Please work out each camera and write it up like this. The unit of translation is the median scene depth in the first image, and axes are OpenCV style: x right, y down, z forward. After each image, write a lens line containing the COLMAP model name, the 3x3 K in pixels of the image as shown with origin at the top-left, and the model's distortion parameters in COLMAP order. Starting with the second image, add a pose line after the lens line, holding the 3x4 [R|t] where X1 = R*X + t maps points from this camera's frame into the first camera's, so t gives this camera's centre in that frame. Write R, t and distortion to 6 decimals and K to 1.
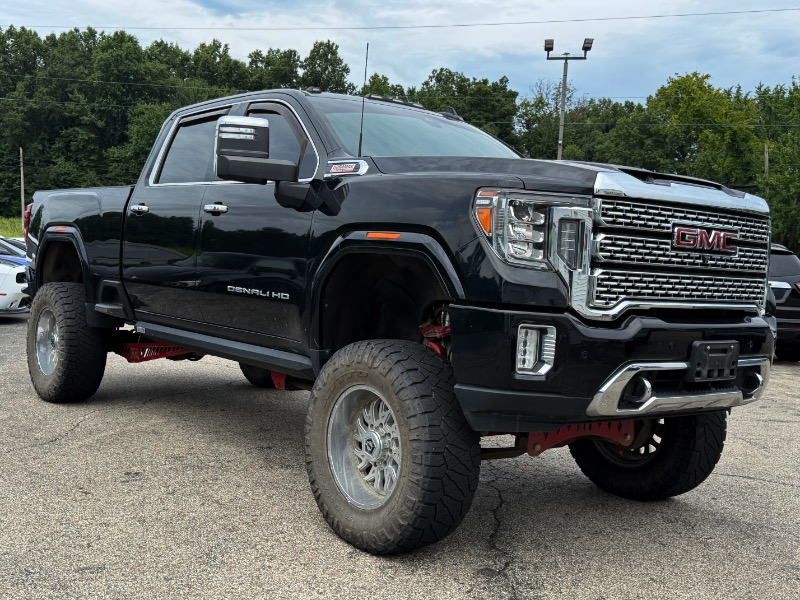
lens RADIAL K [[833.8, 0, 455.8], [0, 833.8, 310.5], [0, 0, 1]] dist [0.165279, -0.220983]
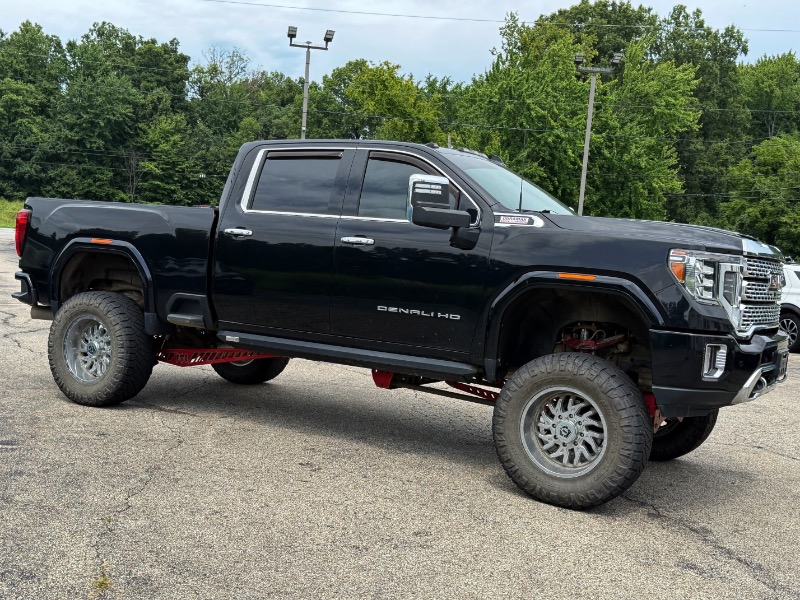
lens RADIAL K [[832.0, 0, 434.8], [0, 832.0, 300.0], [0, 0, 1]] dist [0.101303, -0.010303]
pose [[0.943145, -0.002565, 0.332373, -0.661507], [-0.002351, 0.999894, 0.014388, -0.061590], [-0.332374, -0.014351, 0.943038, -0.177506]]
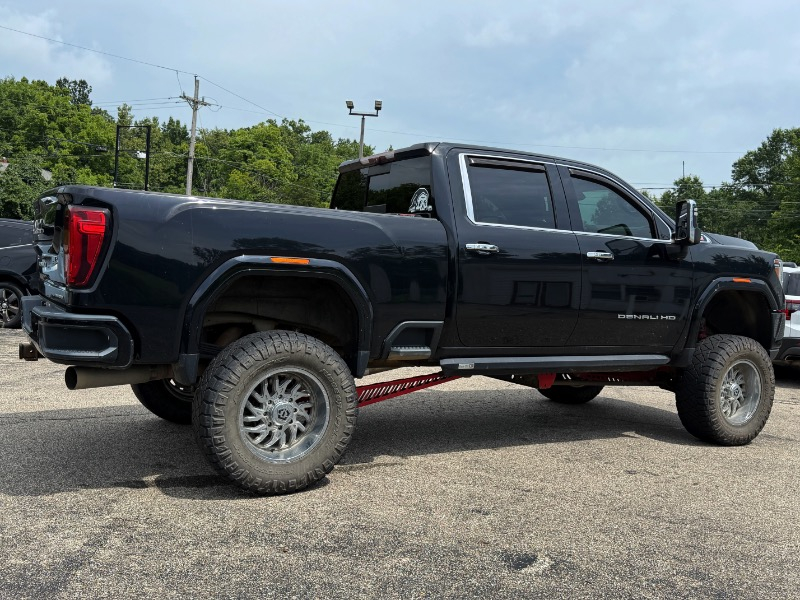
lens RADIAL K [[676.0, 0, 361.8], [0, 676.0, 299.2], [0, 0, 1]] dist [0.106659, -0.154092]
pose [[0.273185, -0.088643, 0.957869, -1.583748], [0.021314, 0.996059, 0.086098, -0.174048], [-0.961725, -0.003105, 0.273998, 1.222934]]
